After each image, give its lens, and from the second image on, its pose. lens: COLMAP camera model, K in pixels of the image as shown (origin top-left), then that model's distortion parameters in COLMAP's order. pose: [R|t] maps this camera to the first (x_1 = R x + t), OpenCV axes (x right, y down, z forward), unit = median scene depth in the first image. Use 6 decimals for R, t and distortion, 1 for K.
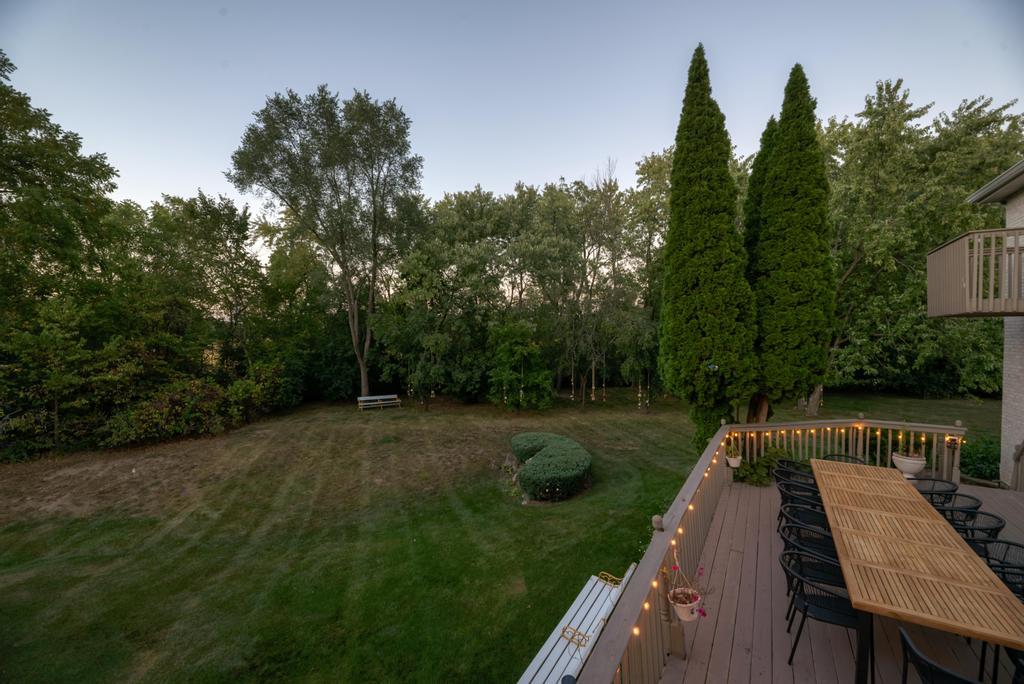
lens RADIAL K [[398.5, 0, 505.7], [0, 398.5, 353.0], [0, 0, 1]] dist [-0.003888, -0.001945]
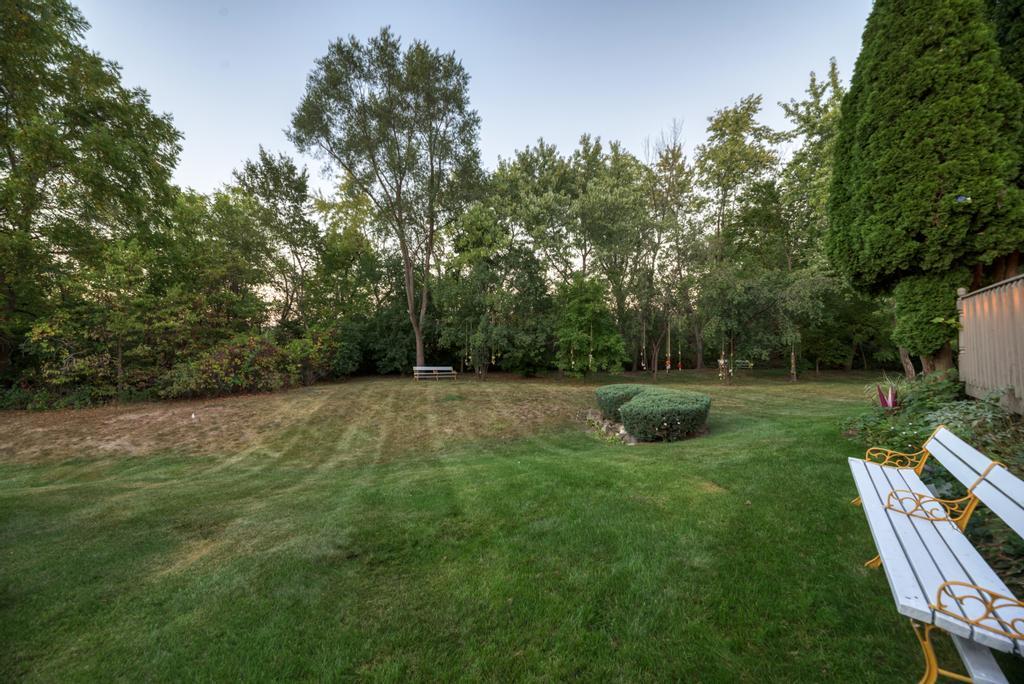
lens RADIAL K [[398.5, 0, 511.0], [0, 398.5, 347.9], [0, 0, 1]] dist [-0.003888, -0.001945]
pose [[0.996500, 0.000016, -0.083594, -0.088250], [-0.001516, 0.999839, -0.017878, 0.126516], [0.083580, 0.017942, 0.996339, 0.099317]]
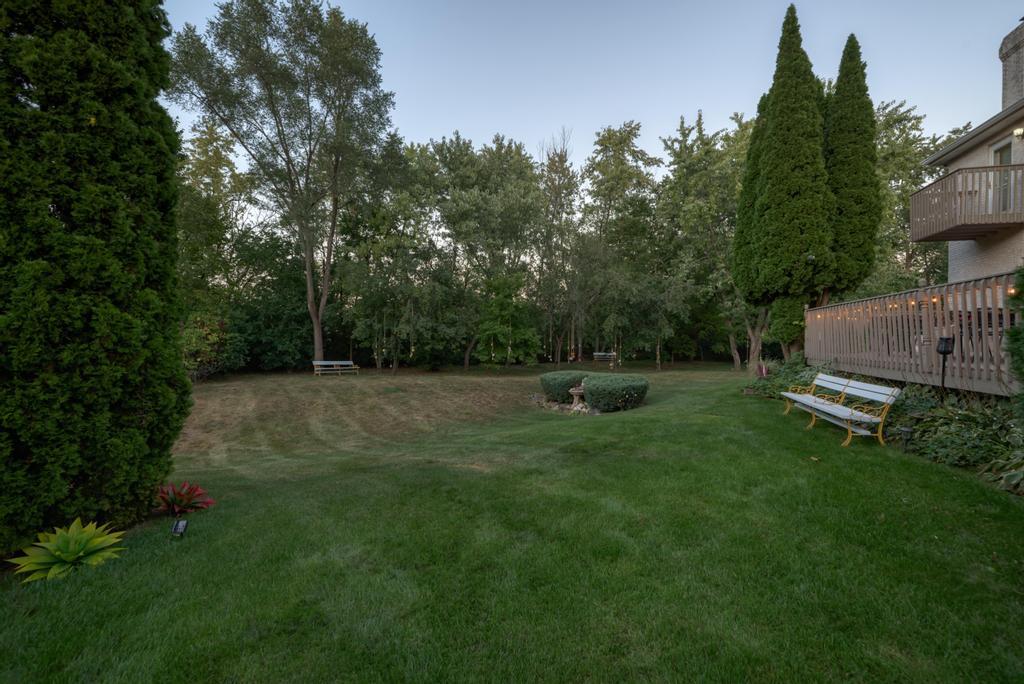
lens RADIAL K [[441.6, 0, 506.7], [0, 441.6, 347.9], [0, 0, 1]] dist [-0.004298, 0.000884]
pose [[0.966887, -0.000009, 0.255206, -0.319795], [0.001636, 0.999980, -0.006162, 0.136330], [-0.255201, 0.006376, 0.966867, -0.047216]]
